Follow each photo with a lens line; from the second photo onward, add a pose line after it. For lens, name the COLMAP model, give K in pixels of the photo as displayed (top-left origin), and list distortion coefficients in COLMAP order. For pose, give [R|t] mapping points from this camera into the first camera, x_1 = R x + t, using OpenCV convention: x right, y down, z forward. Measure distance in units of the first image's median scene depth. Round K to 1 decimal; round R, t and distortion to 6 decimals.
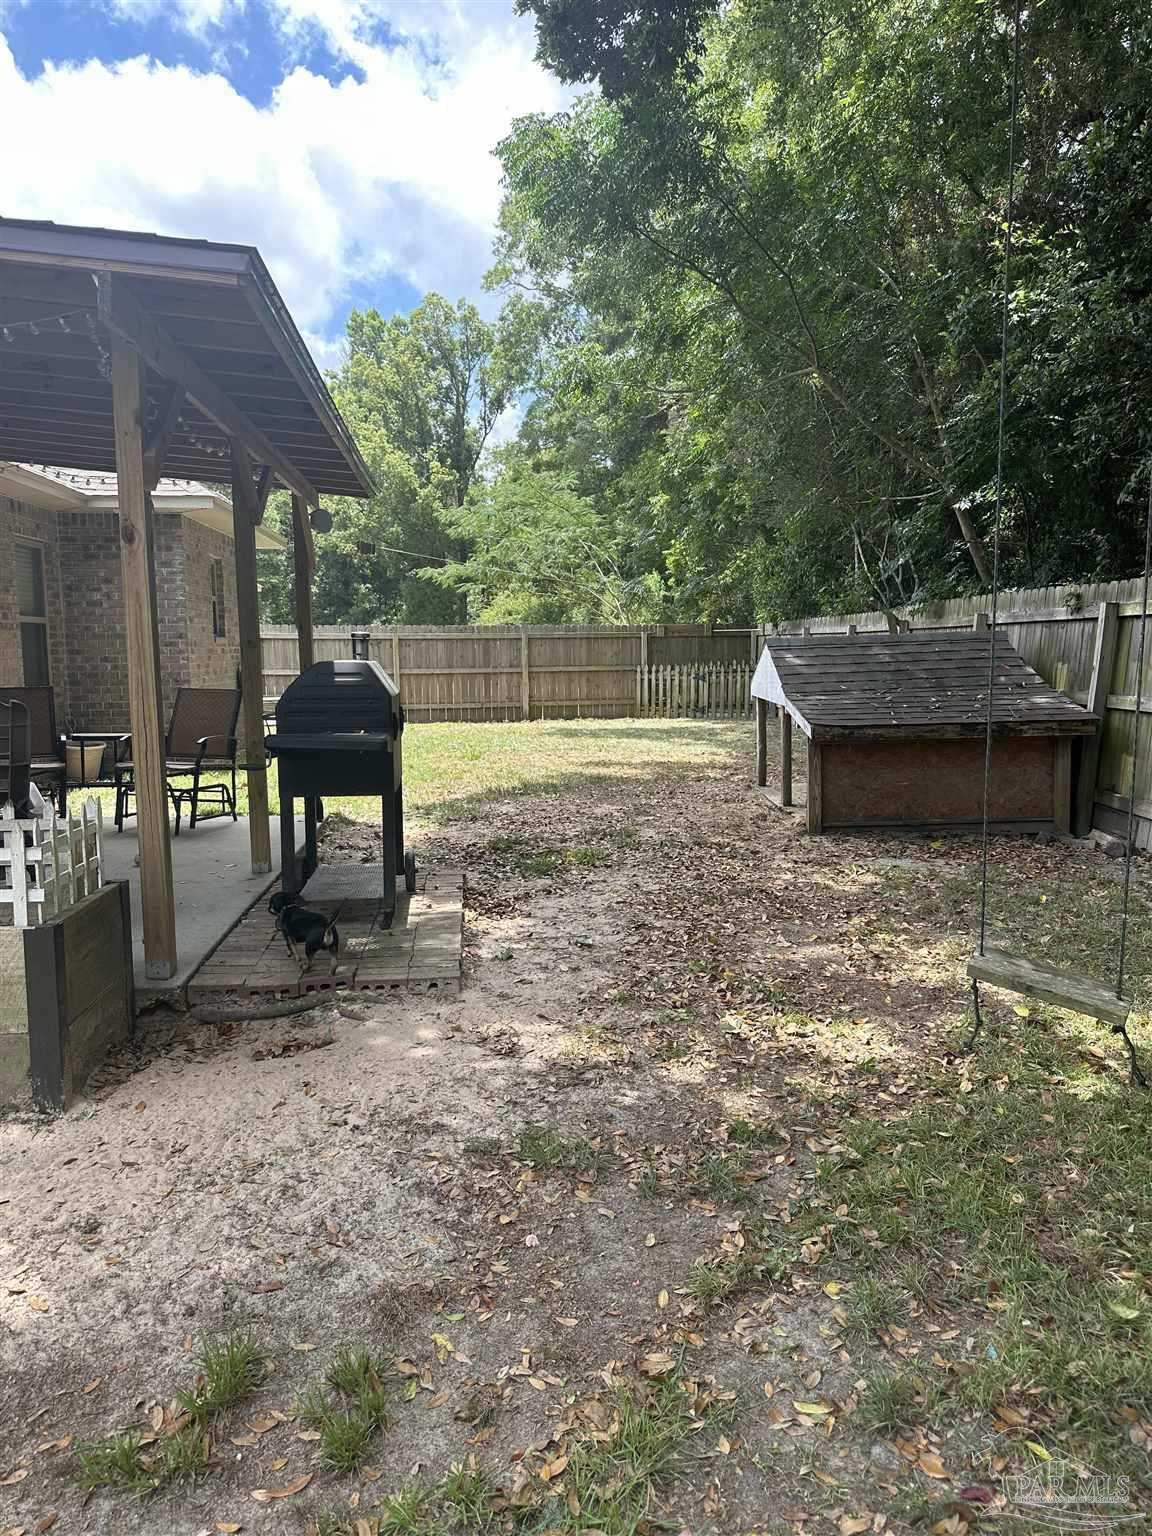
lens RADIAL K [[1091.6, 0, 570.8], [0, 1091.6, 774.9], [0, 0, 1]] dist [0.051972, -0.057142]
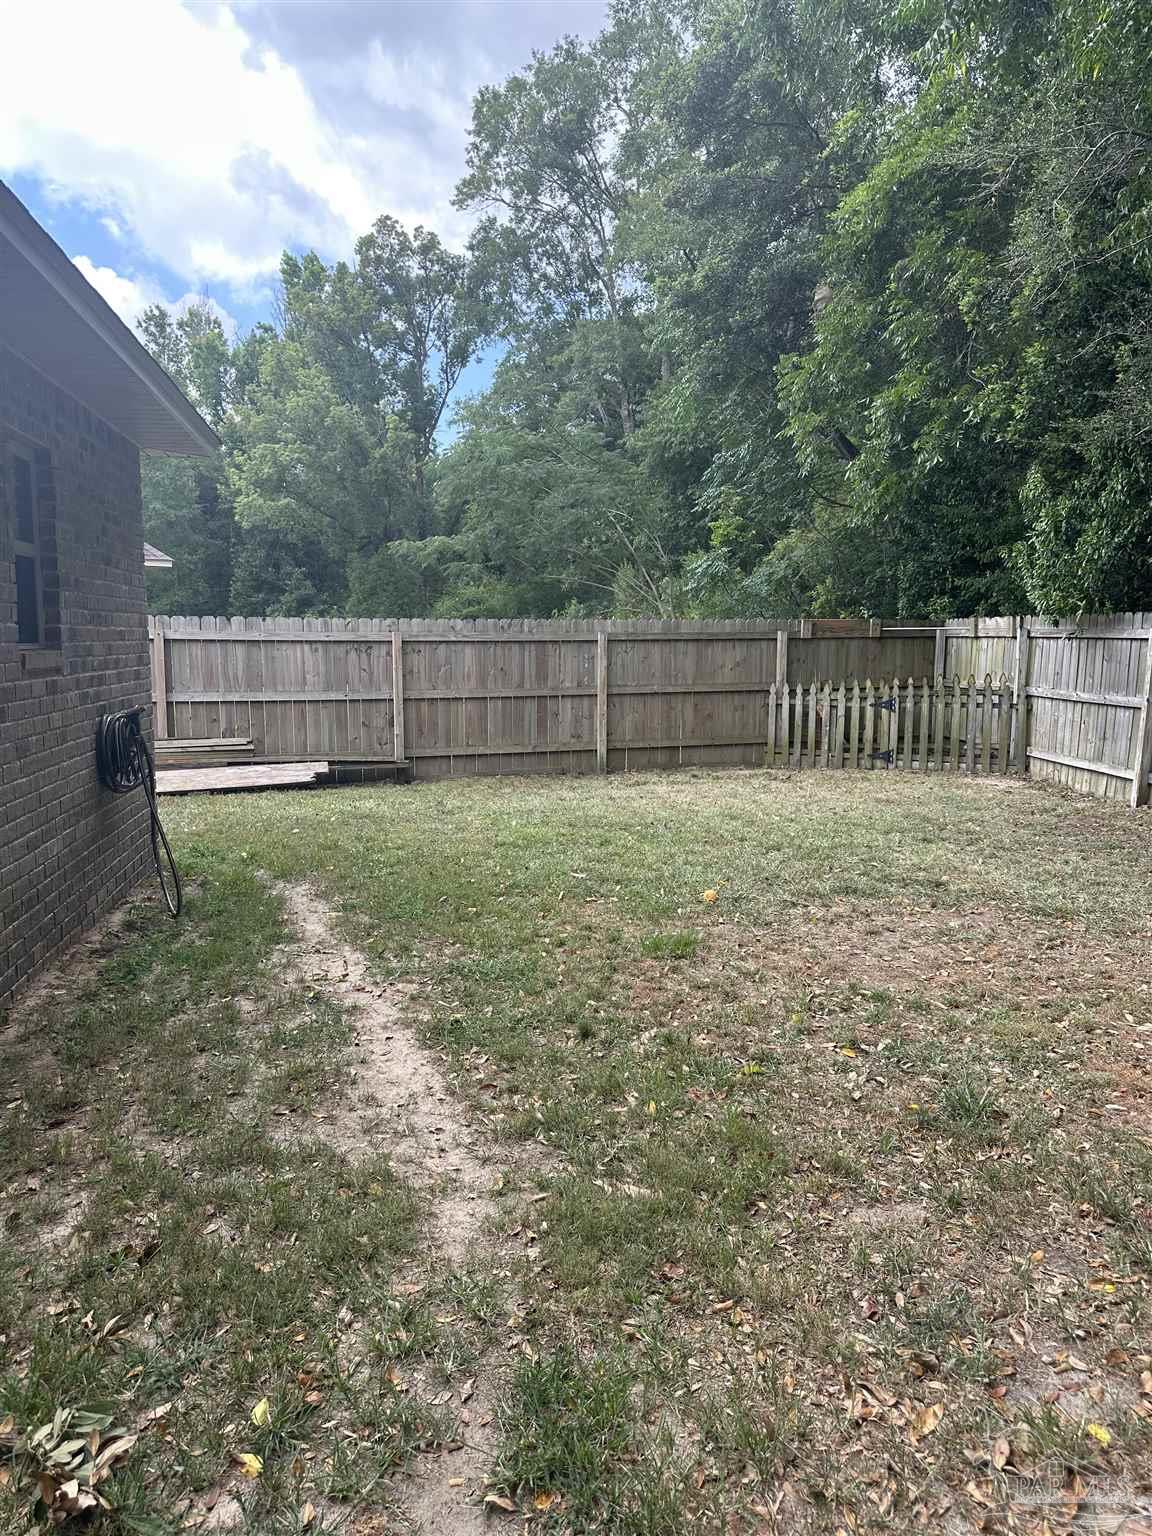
lens RADIAL K [[1081.3, 0, 565.8], [0, 1081.3, 763.1], [0, 0, 1]] dist [0.151026, -0.253795]
pose [[0.998001, -0.001776, 0.063177, -0.179987], [0.001903, 0.999996, -0.001953, -0.093819], [-0.063173, 0.002070, 0.998000, 0.661916]]
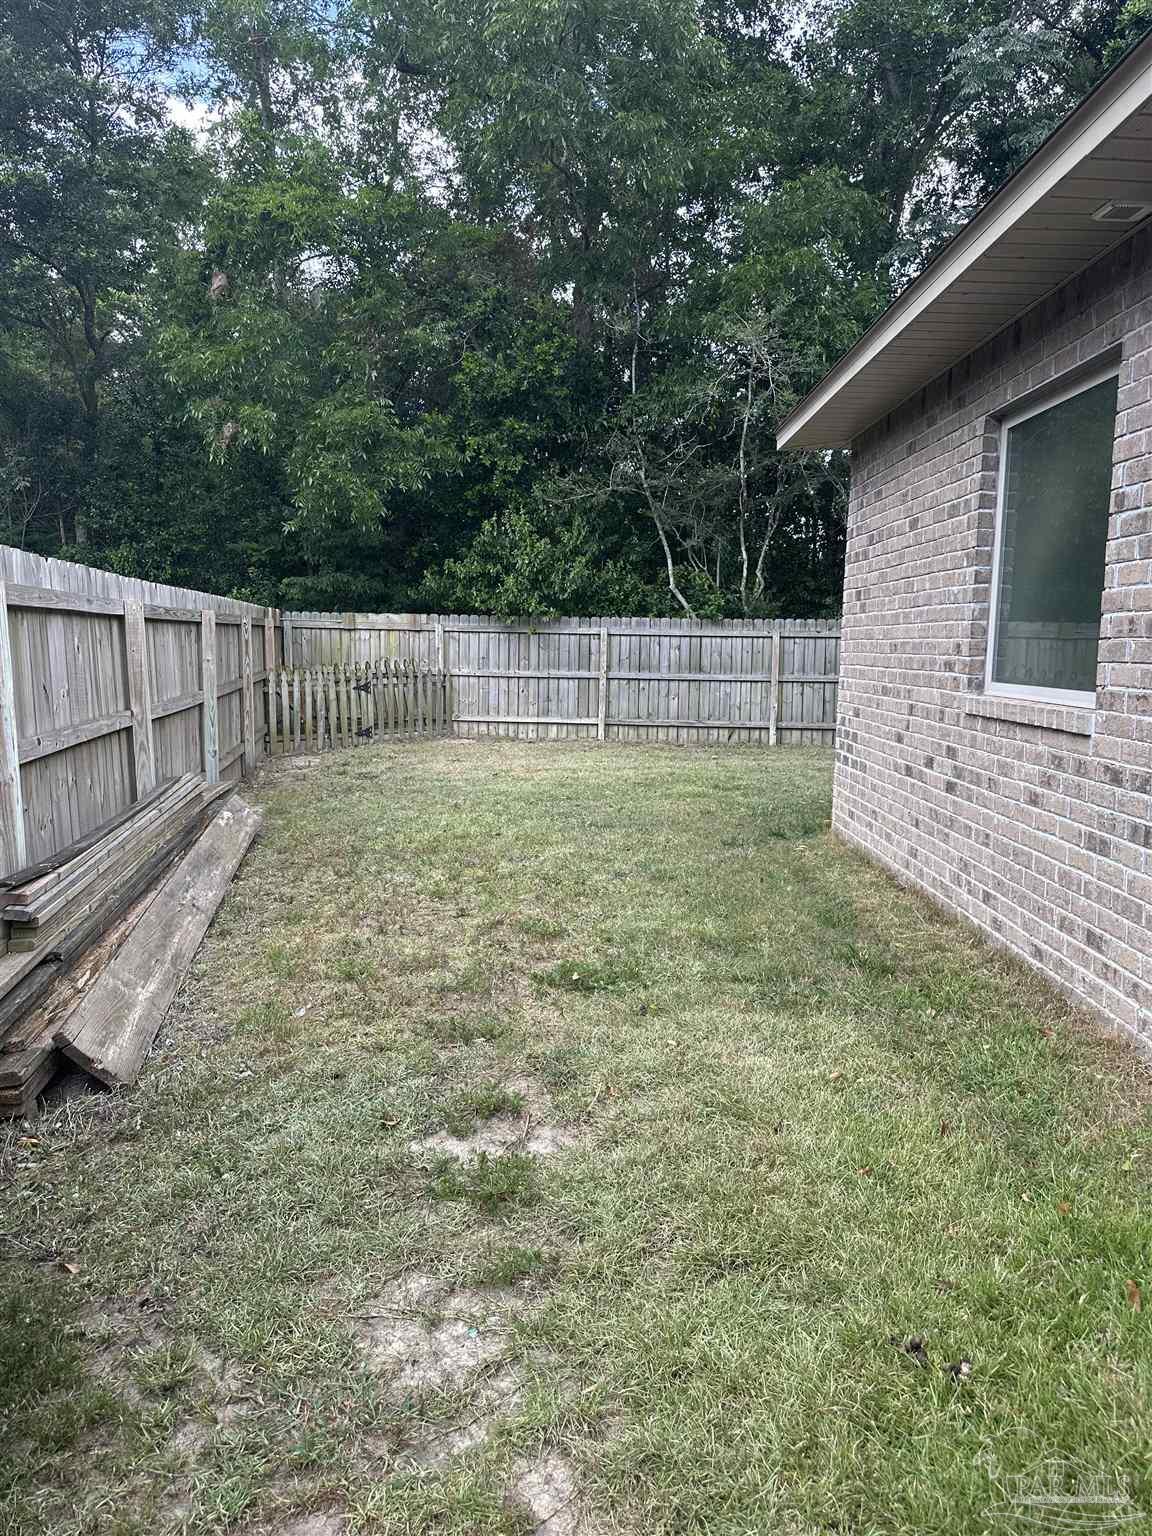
lens RADIAL K [[1091.6, 0, 570.8], [0, 1091.6, 774.9], [0, 0, 1]] dist [0.051972, -0.057142]
pose [[0.100801, -0.110001, 0.988807, -1.007397], [0.102517, 0.989727, 0.099653, -0.154919], [-0.989611, 0.091325, 0.111042, 1.366081]]
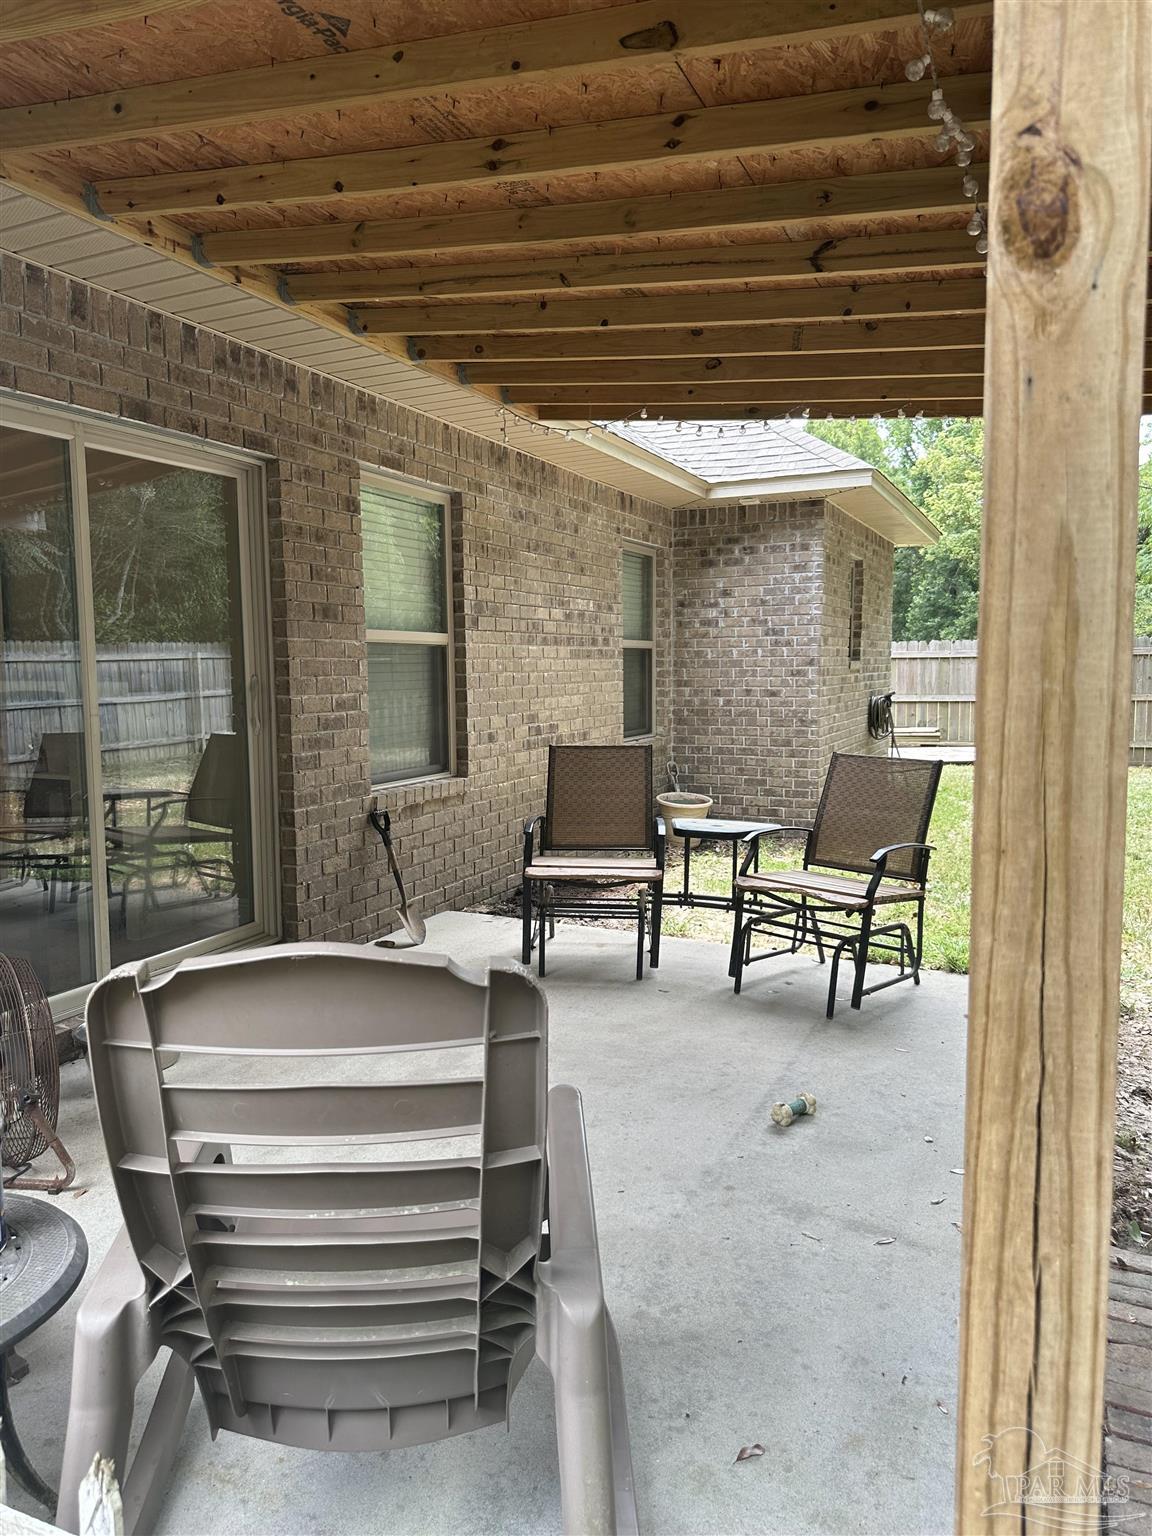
lens RADIAL K [[1081.3, 0, 565.8], [0, 1081.3, 763.1], [0, 0, 1]] dist [0.151026, -0.253795]
pose [[0.865519, 0.045627, -0.498794, -0.120559], [-0.056538, 0.998377, -0.006780, -0.041243], [0.497676, 0.034069, 0.866694, 0.259921]]
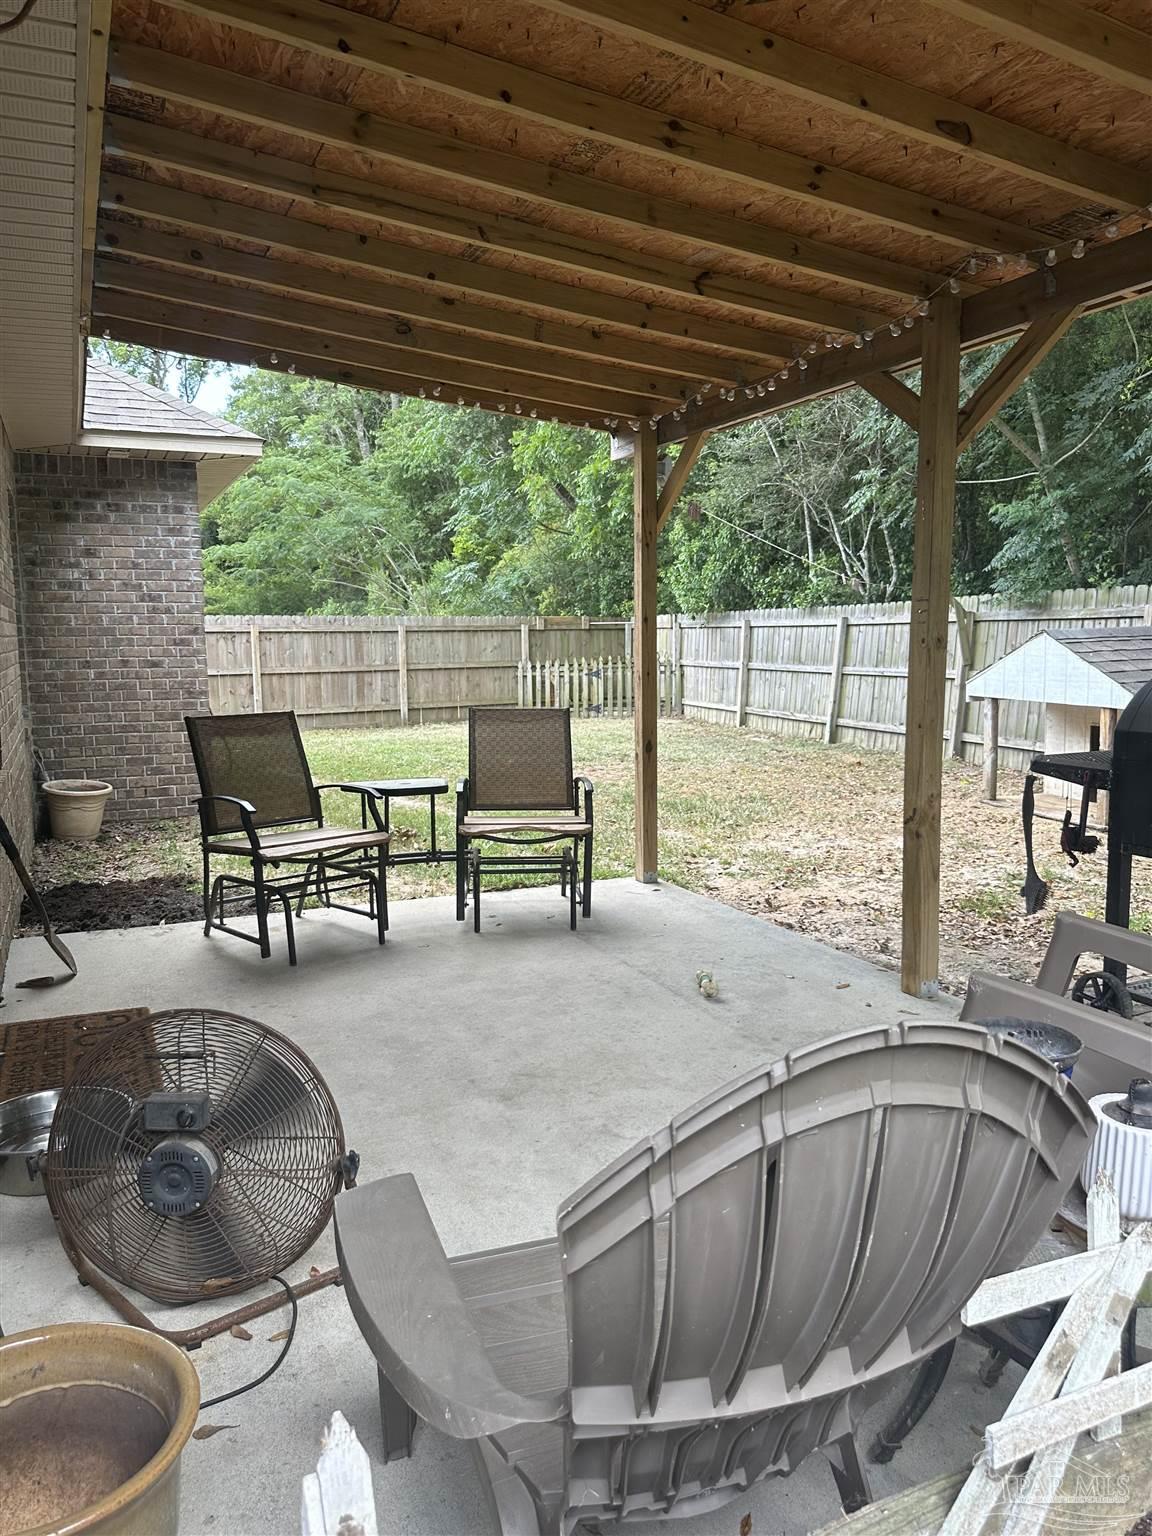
lens RADIAL K [[1081.3, 0, 565.8], [0, 1081.3, 763.1], [0, 0, 1]] dist [0.151026, -0.253795]
pose [[0.947935, -0.041047, 0.315806, -0.345014], [0.041732, 0.999118, 0.004596, -0.031145], [-0.315716, 0.008823, 0.948813, 0.225327]]
